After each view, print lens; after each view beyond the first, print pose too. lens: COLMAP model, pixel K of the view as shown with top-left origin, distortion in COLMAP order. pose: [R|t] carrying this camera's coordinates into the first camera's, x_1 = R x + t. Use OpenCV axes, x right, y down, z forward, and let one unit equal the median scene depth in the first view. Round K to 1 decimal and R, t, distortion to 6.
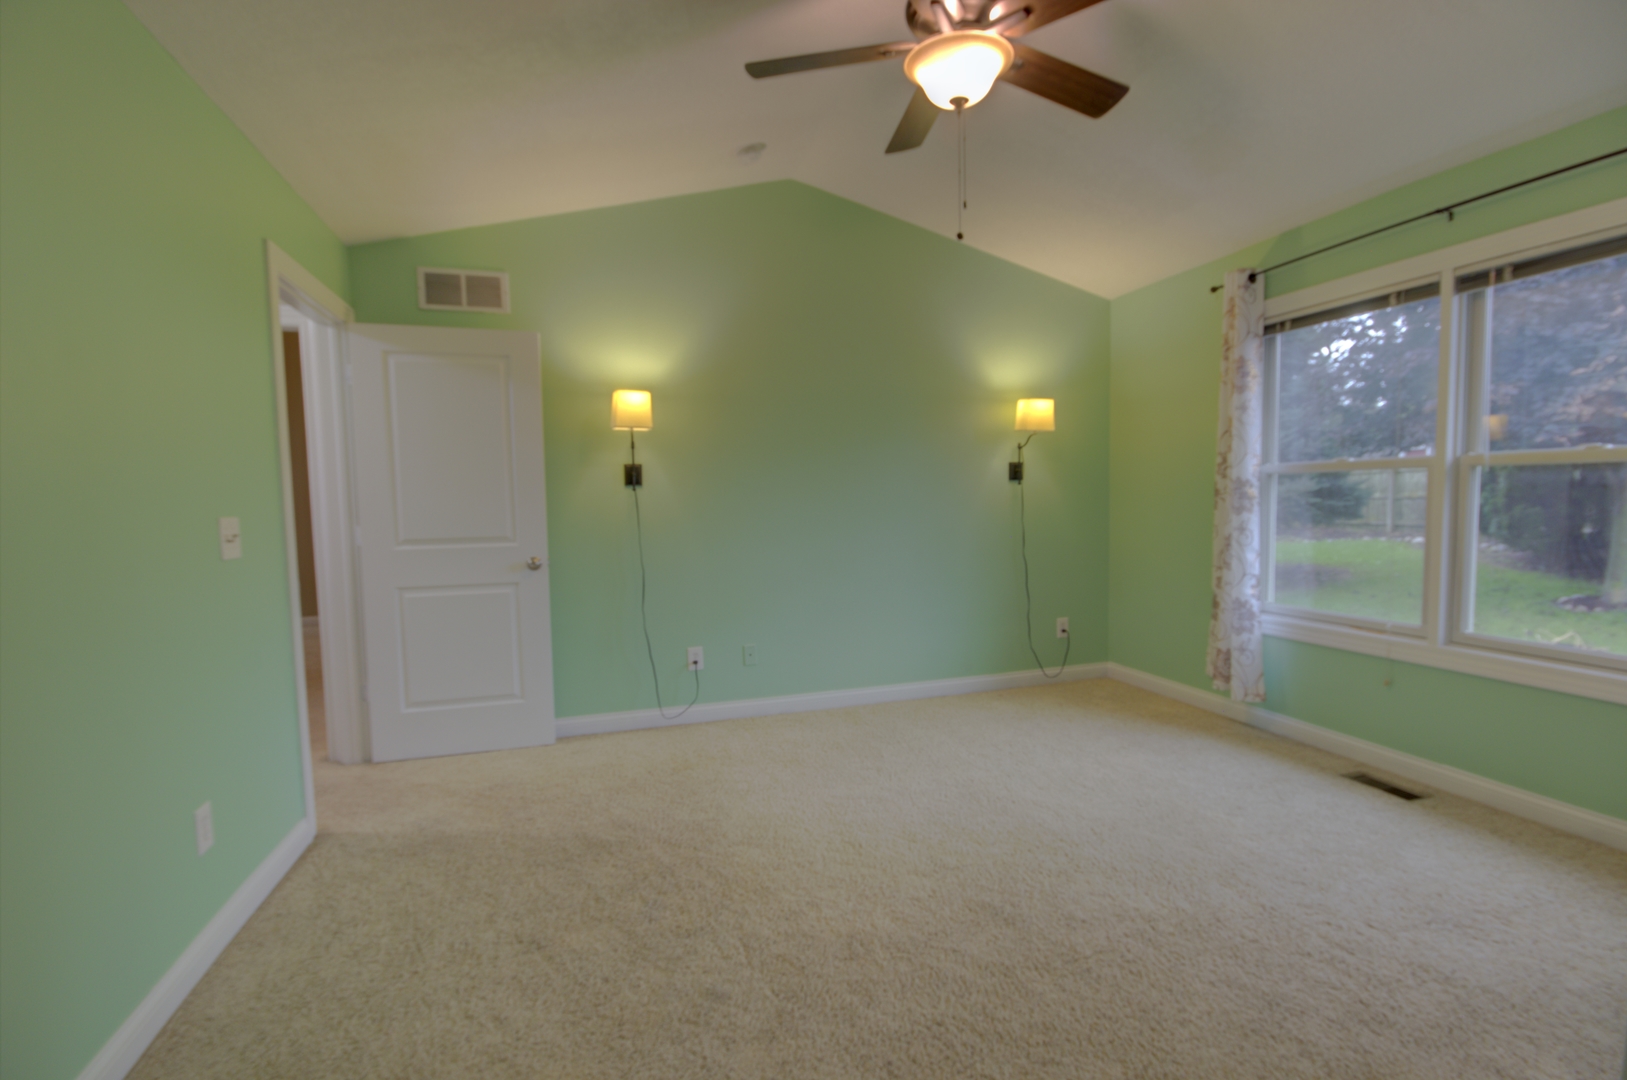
lens RADIAL K [[756.1, 0, 829.5], [0, 756.1, 551.4], [0, 0, 1]] dist [-0.006792, 0.000431]
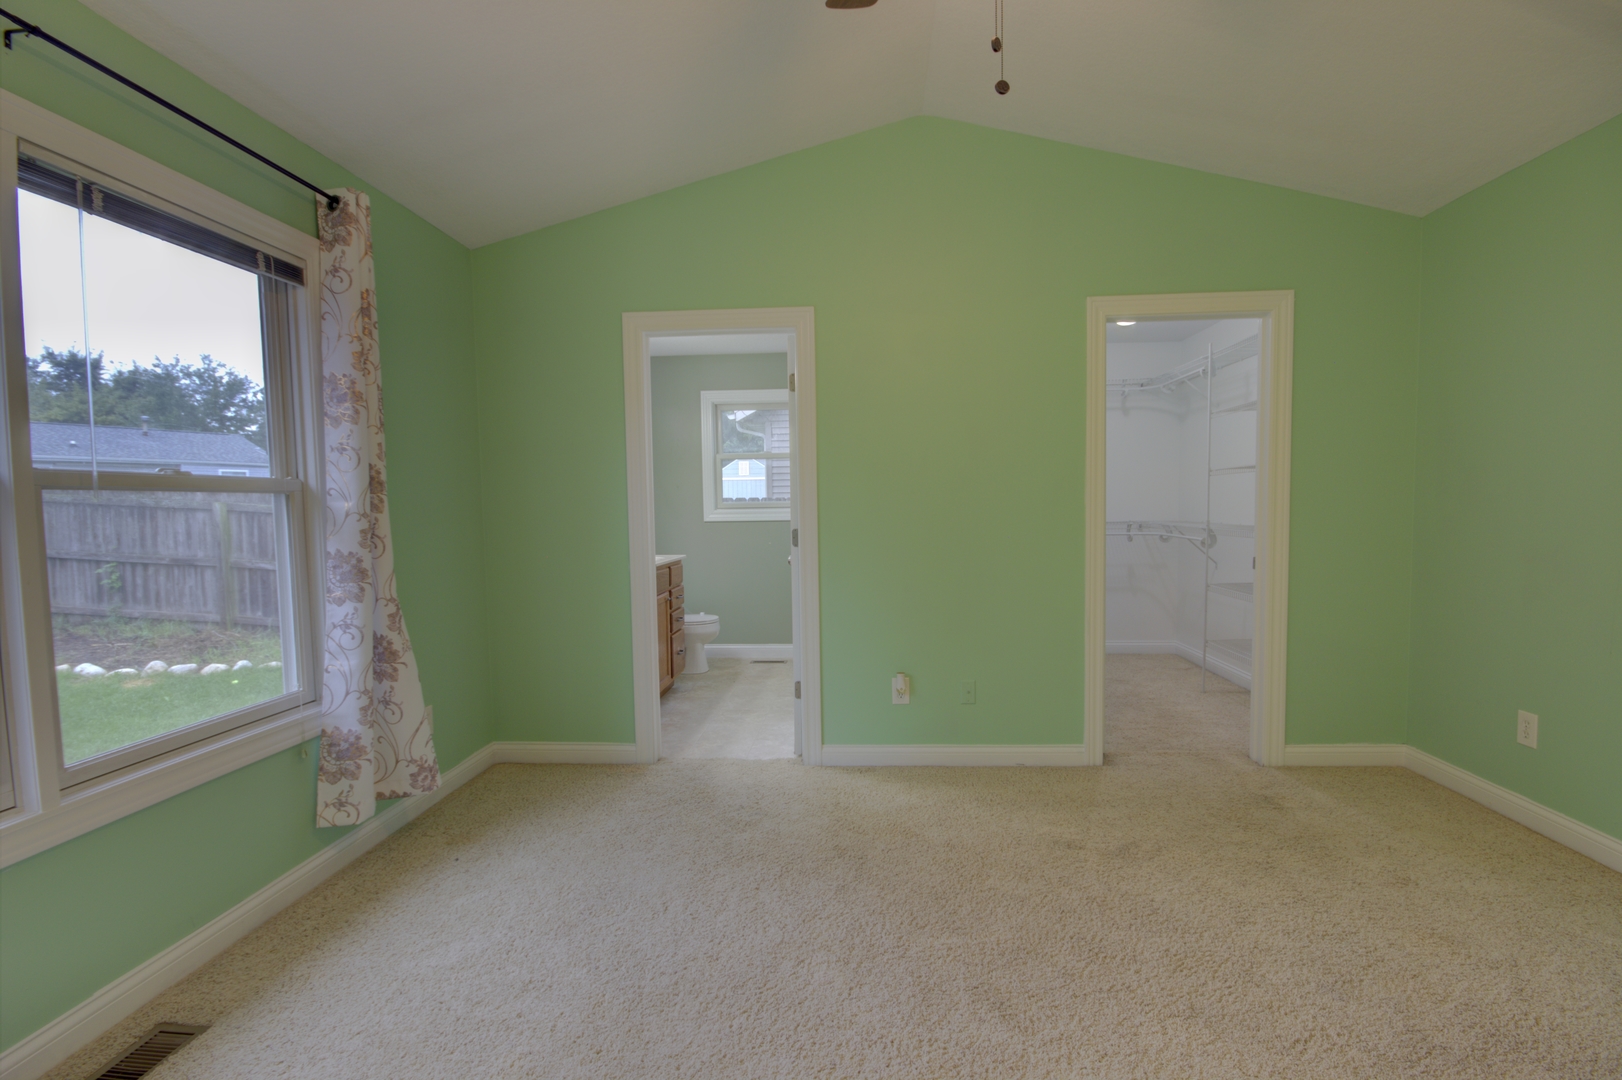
lens RADIAL K [[751.4, 0, 827.0], [0, 751.4, 551.0], [0, 0, 1]] dist [0.003664, -0.010161]
pose [[-0.931830, 0.012402, 0.362684, 0.054086], [0.061259, 0.990449, 0.123523, -0.077864], [-0.357688, 0.137320, -0.923690, 1.039887]]
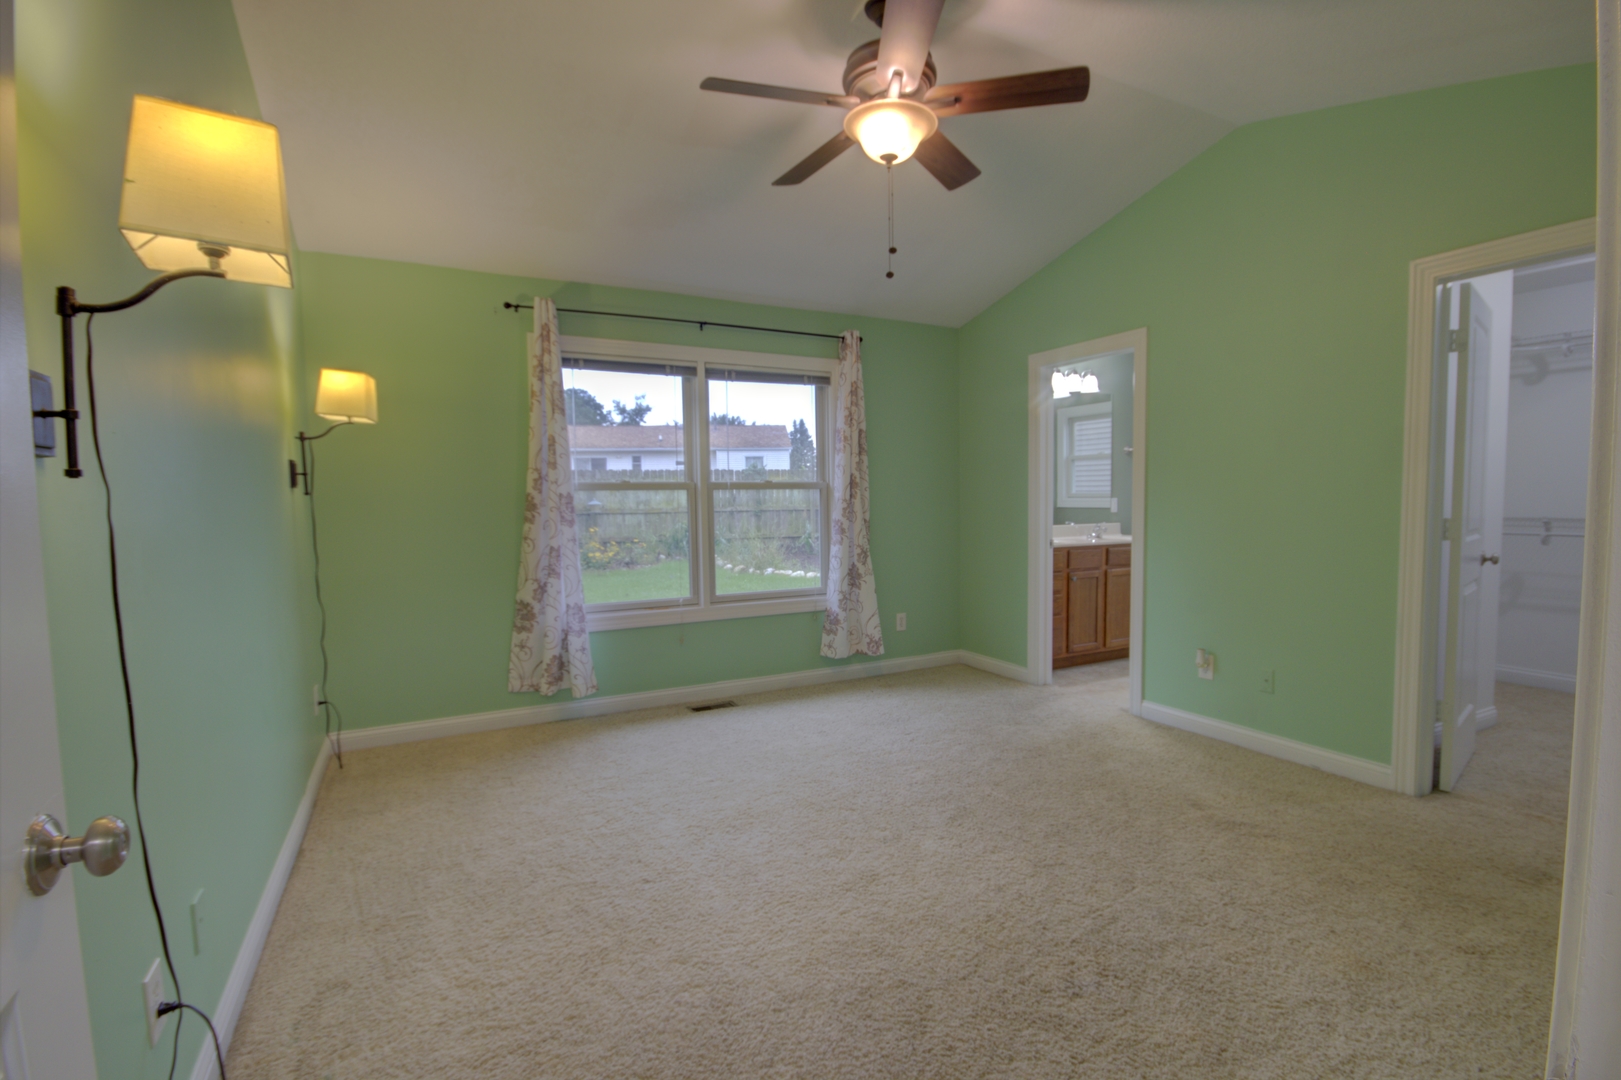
lens RADIAL K [[753.3, 0, 826.4], [0, 753.3, 551.4], [0, 0, 1]] dist [-0.006792, 0.000431]
pose [[-0.182473, -0.045713, 0.982148, -0.592247], [0.088786, 0.994071, 0.062764, -0.048949], [-0.979194, 0.098654, -0.177333, 0.833207]]
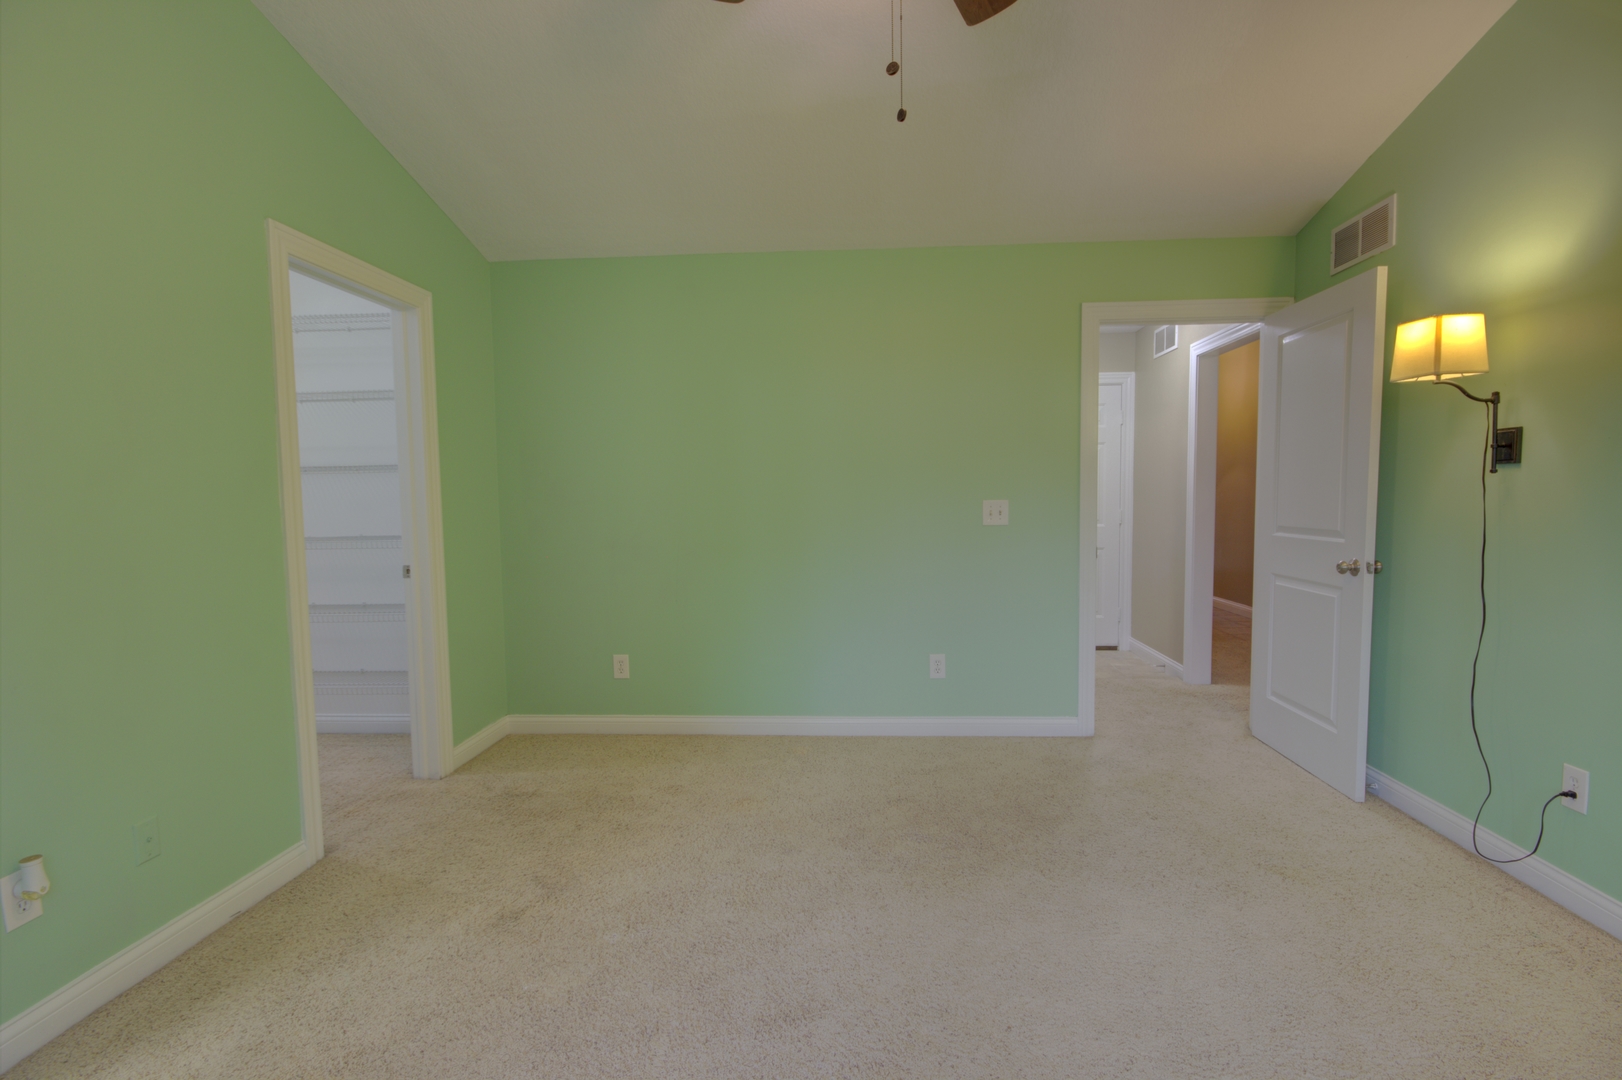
lens RADIAL K [[747.5, 0, 829.4], [0, 747.5, 552.4], [0, 0, 1]] dist [0.000675, -0.006232]
pose [[-0.360031, 0.094131, -0.928179, 0.527556], [-0.048443, 0.991669, 0.119360, -0.064950], [0.931682, 0.087937, -0.352471, 0.752864]]
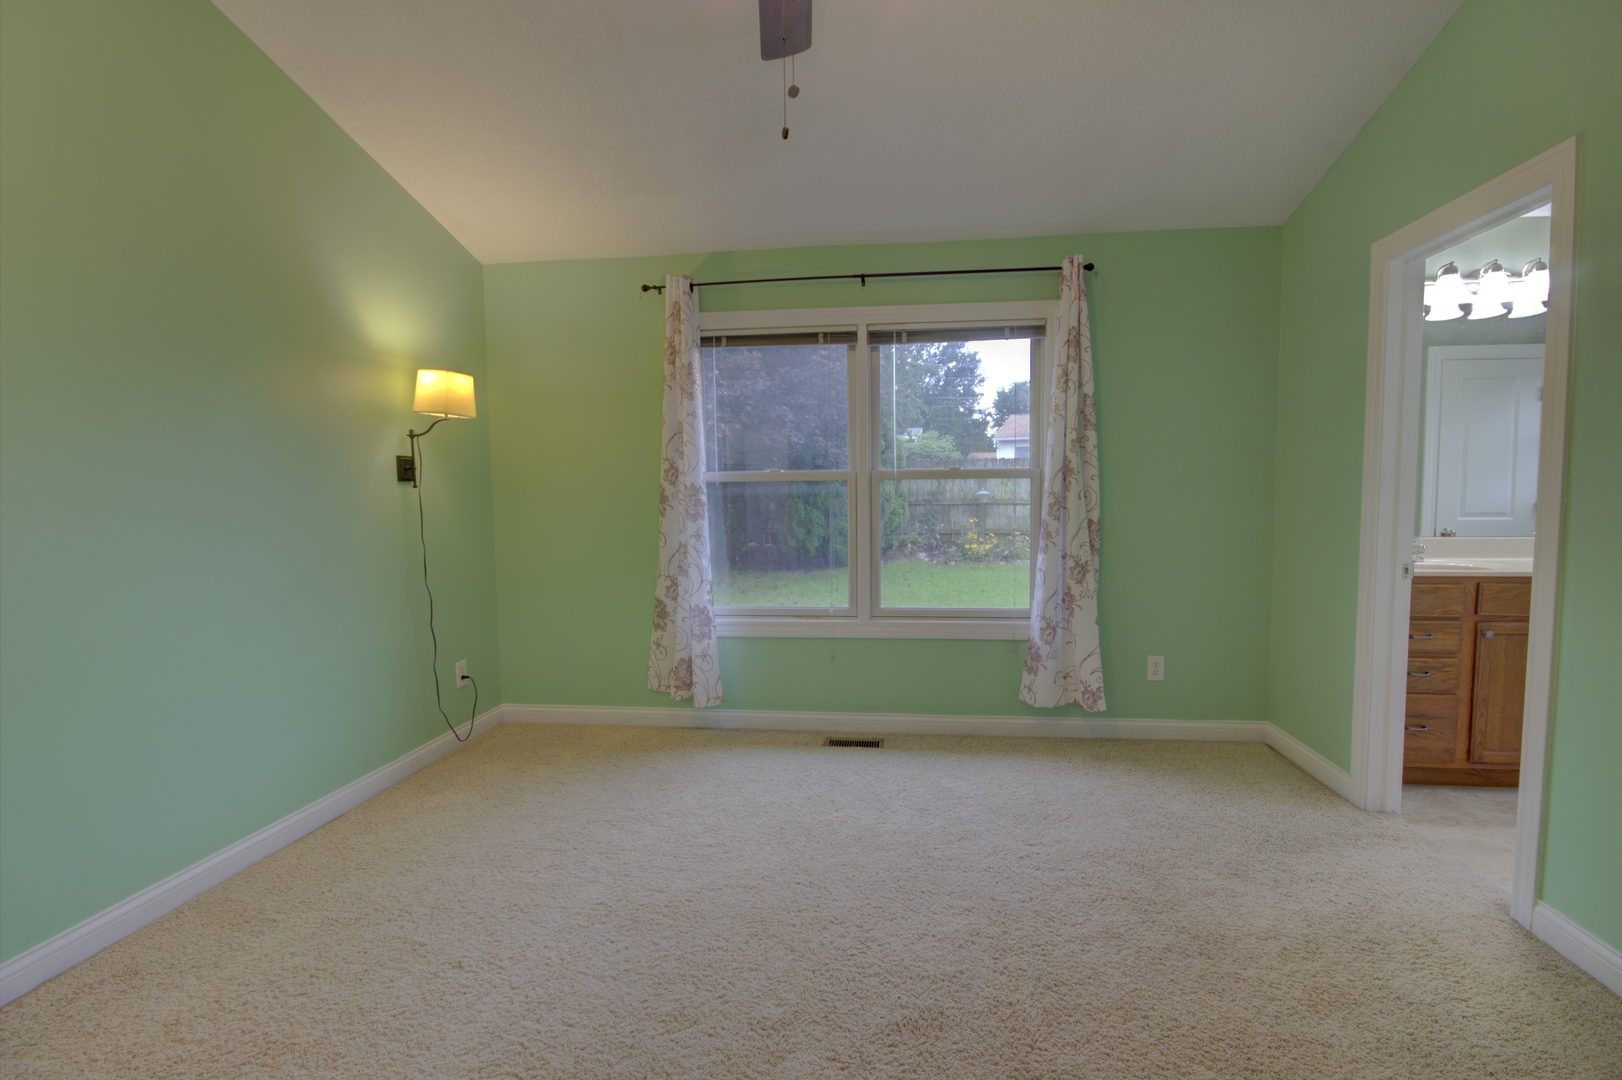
lens RADIAL K [[751.4, 0, 827.0], [0, 751.4, 551.0], [0, 0, 1]] dist [0.003664, -0.010161]
pose [[0.414081, -0.053574, 0.908662, -0.294696], [0.069320, 0.997223, 0.027206, -0.024988], [-0.907597, 0.051723, 0.416645, 0.429715]]
